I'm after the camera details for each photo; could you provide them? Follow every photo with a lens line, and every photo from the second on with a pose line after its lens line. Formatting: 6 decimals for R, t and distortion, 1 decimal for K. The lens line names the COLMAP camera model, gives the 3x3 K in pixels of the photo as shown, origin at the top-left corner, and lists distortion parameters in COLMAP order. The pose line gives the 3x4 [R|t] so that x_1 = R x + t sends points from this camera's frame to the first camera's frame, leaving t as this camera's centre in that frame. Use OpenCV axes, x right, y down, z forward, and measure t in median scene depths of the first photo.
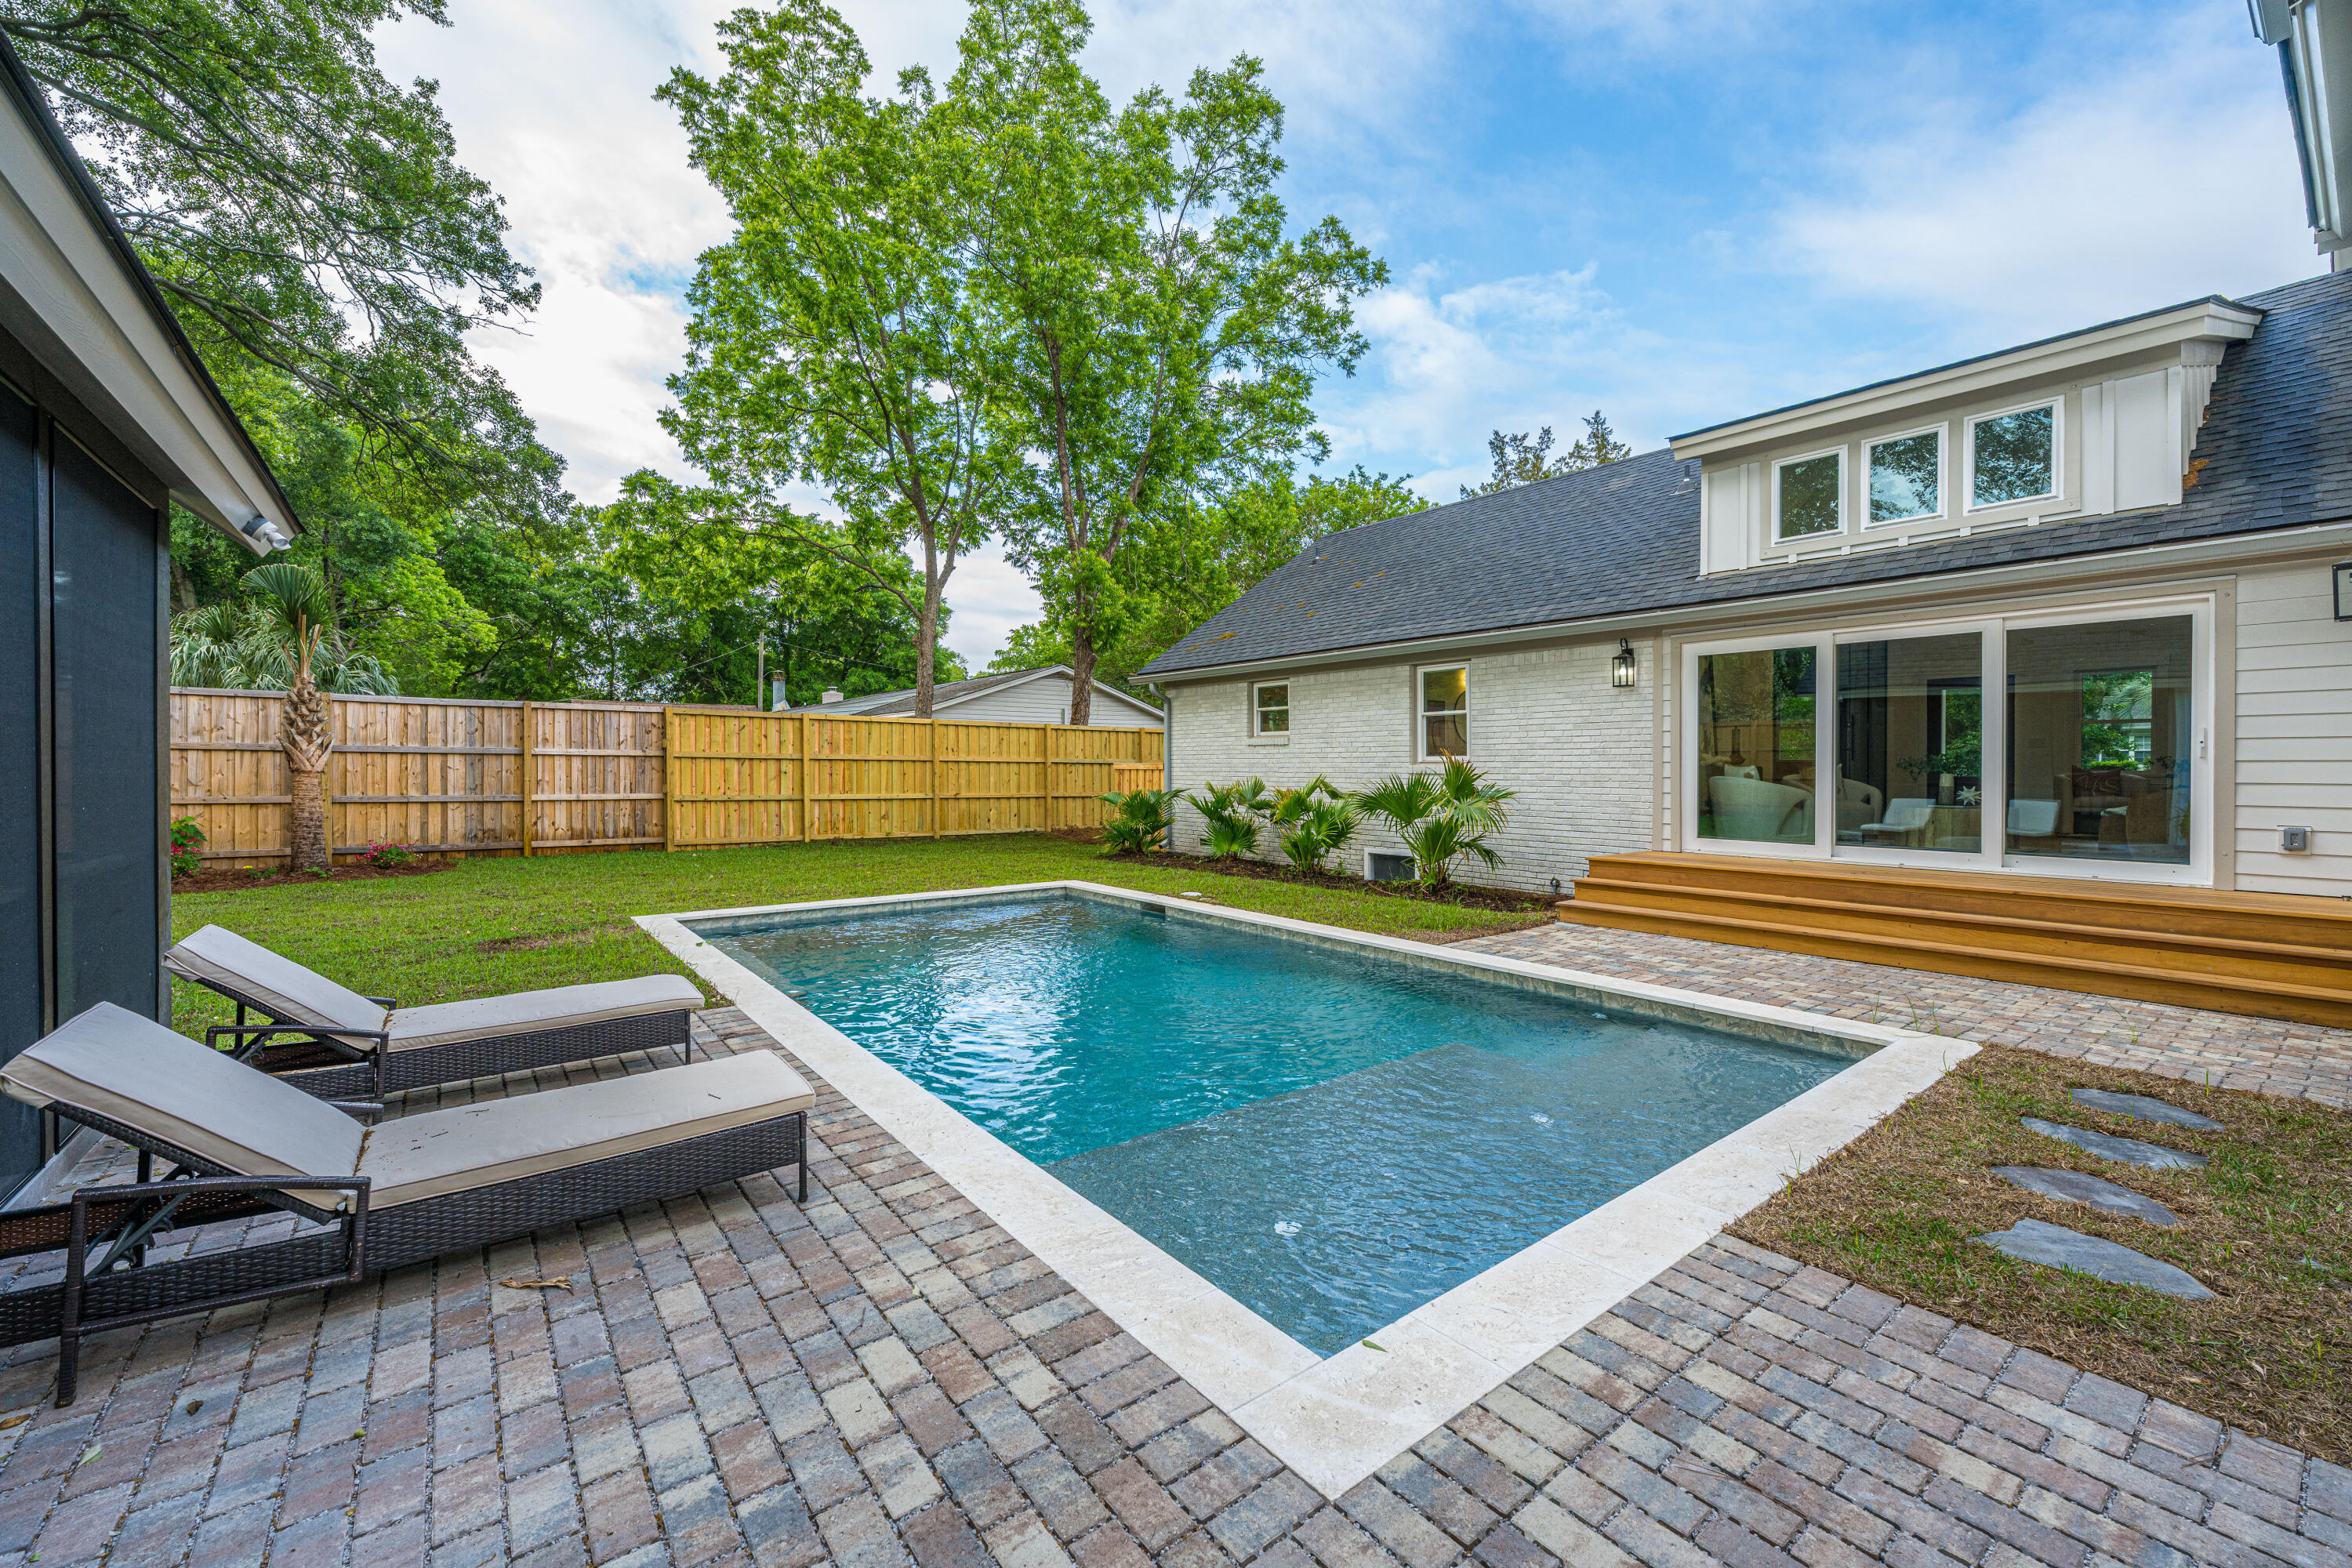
lens RADIAL K [[943.9, 0, 1168.9], [0, 943.9, 765.3], [0, 0, 1]] dist [0.000370, 0.000050]
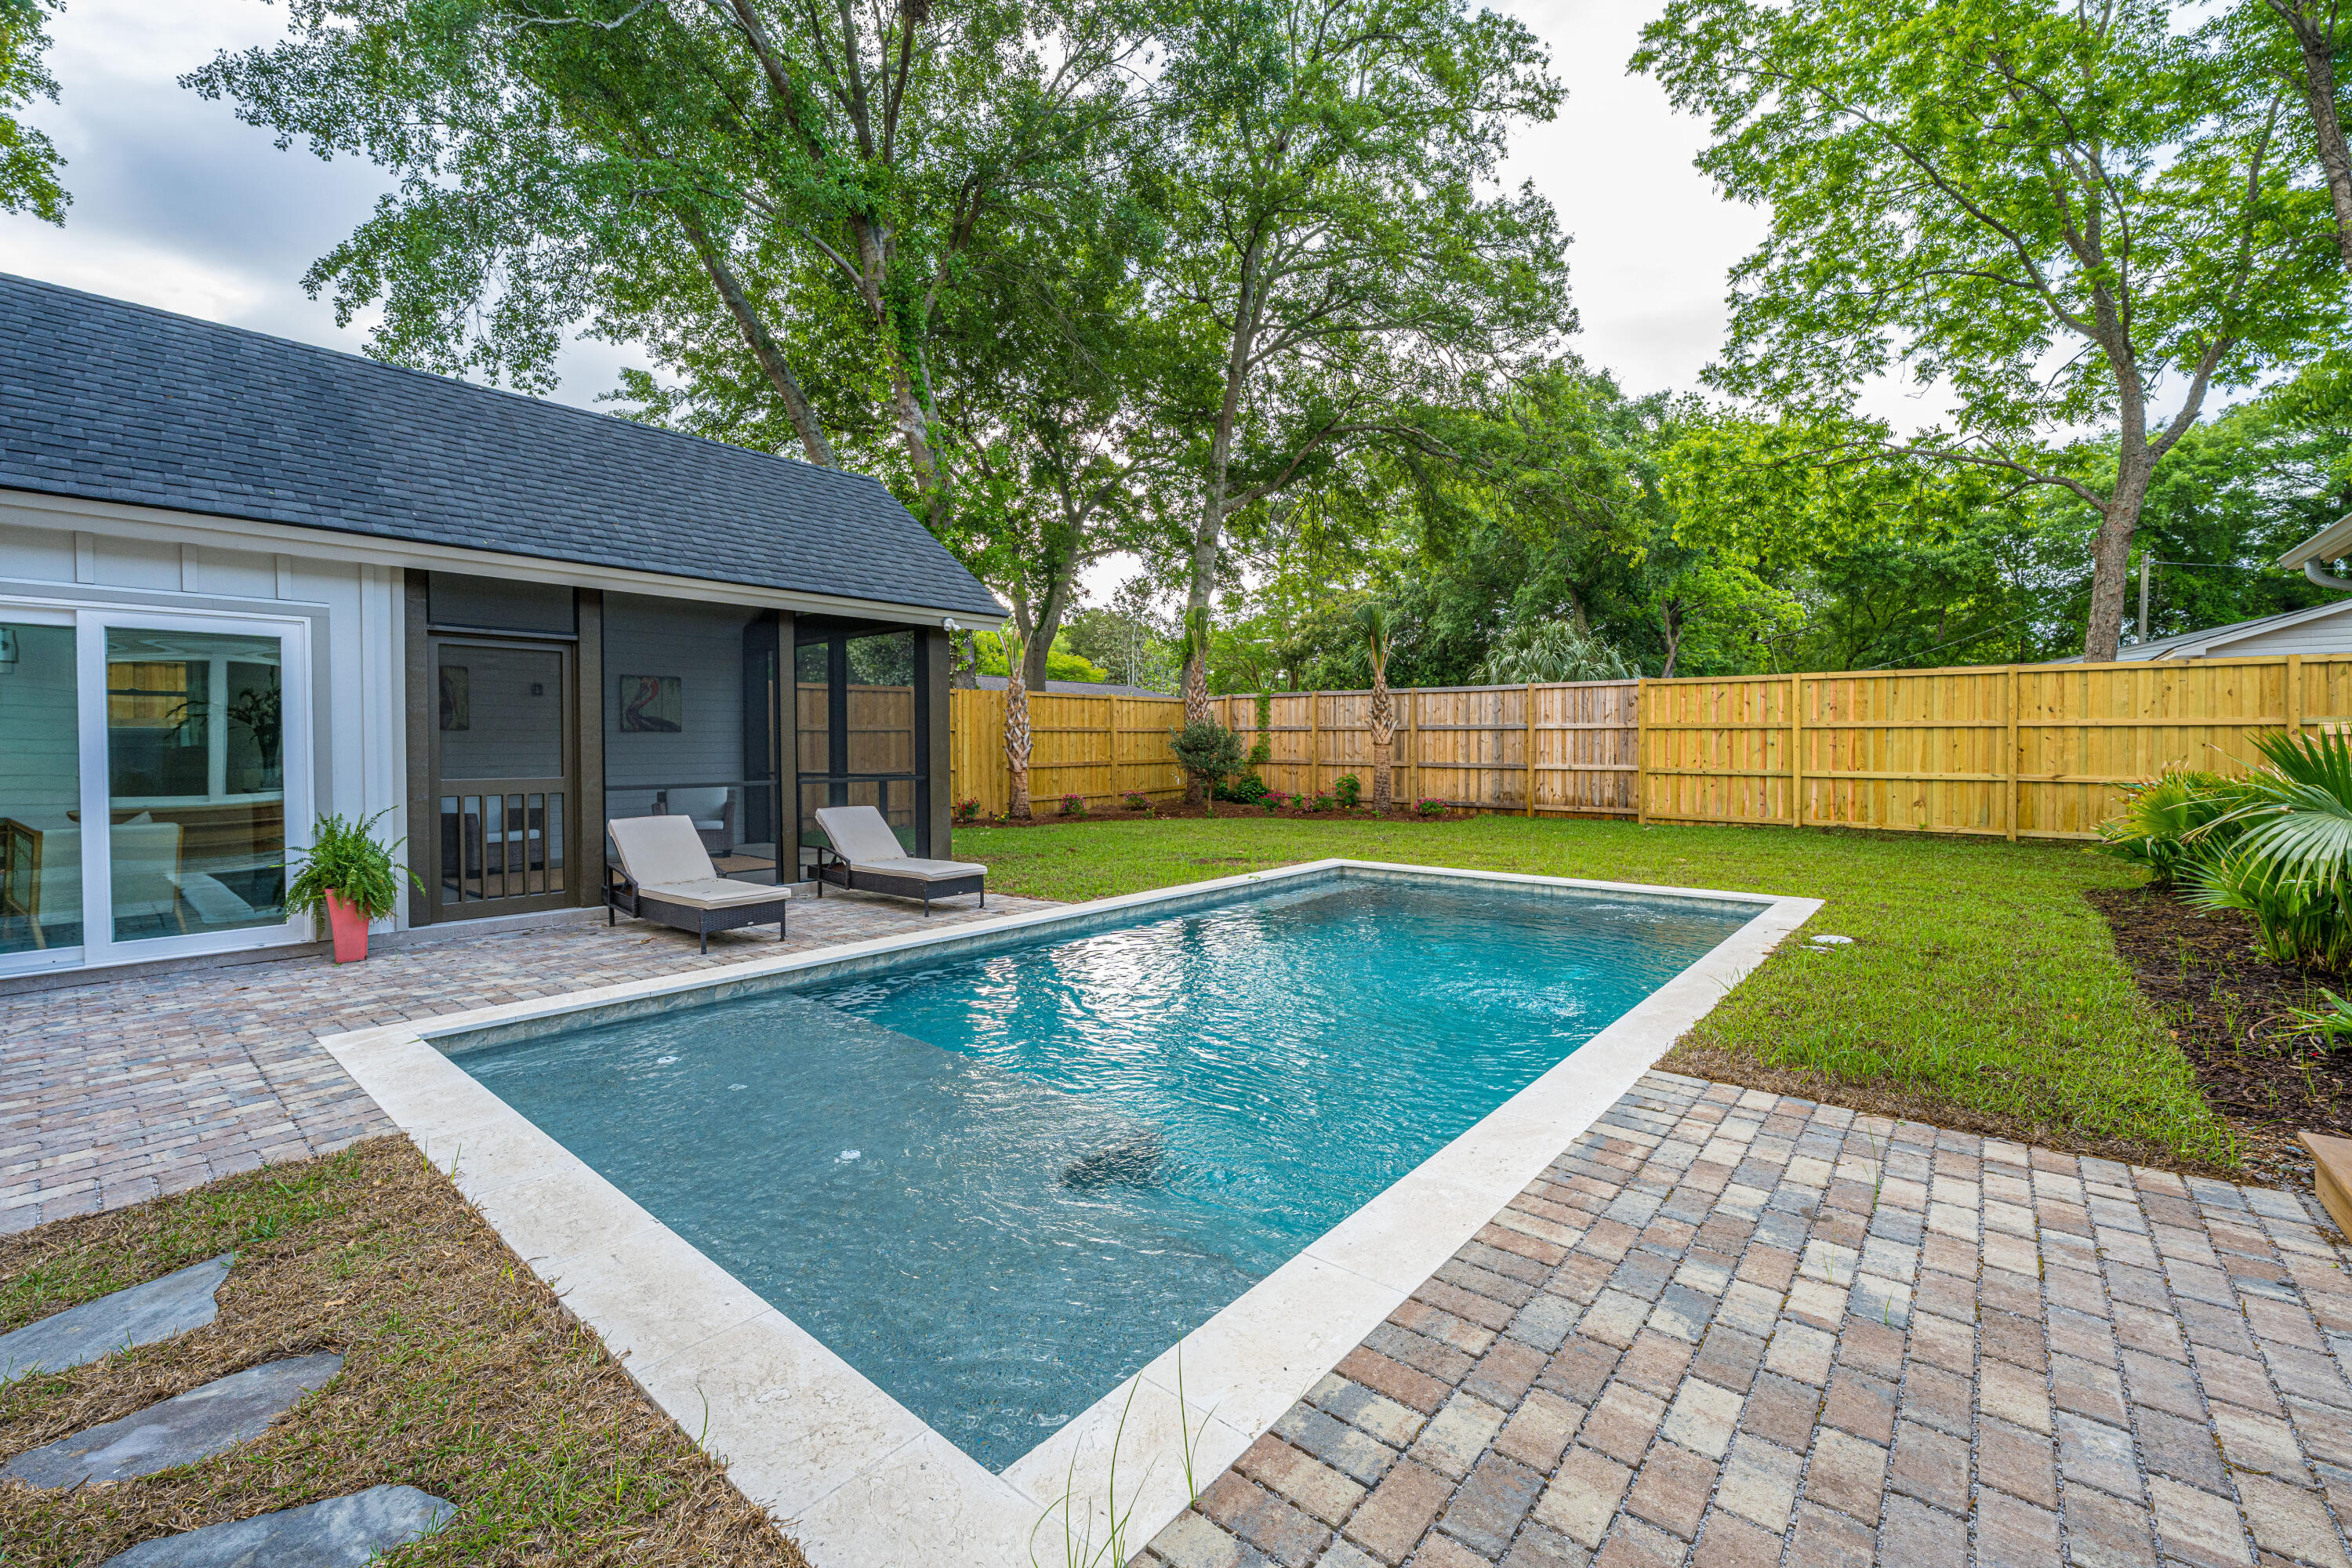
lens RADIAL K [[943.9, 0, 1168.9], [0, 943.9, 765.3], [0, 0, 1]] dist [0.000370, 0.000050]
pose [[0.216422, 0.017841, -0.976137, 0.342557], [0.006603, 0.999783, 0.019738, 0.007107], [0.976278, -0.010718, 0.216258, 0.302183]]
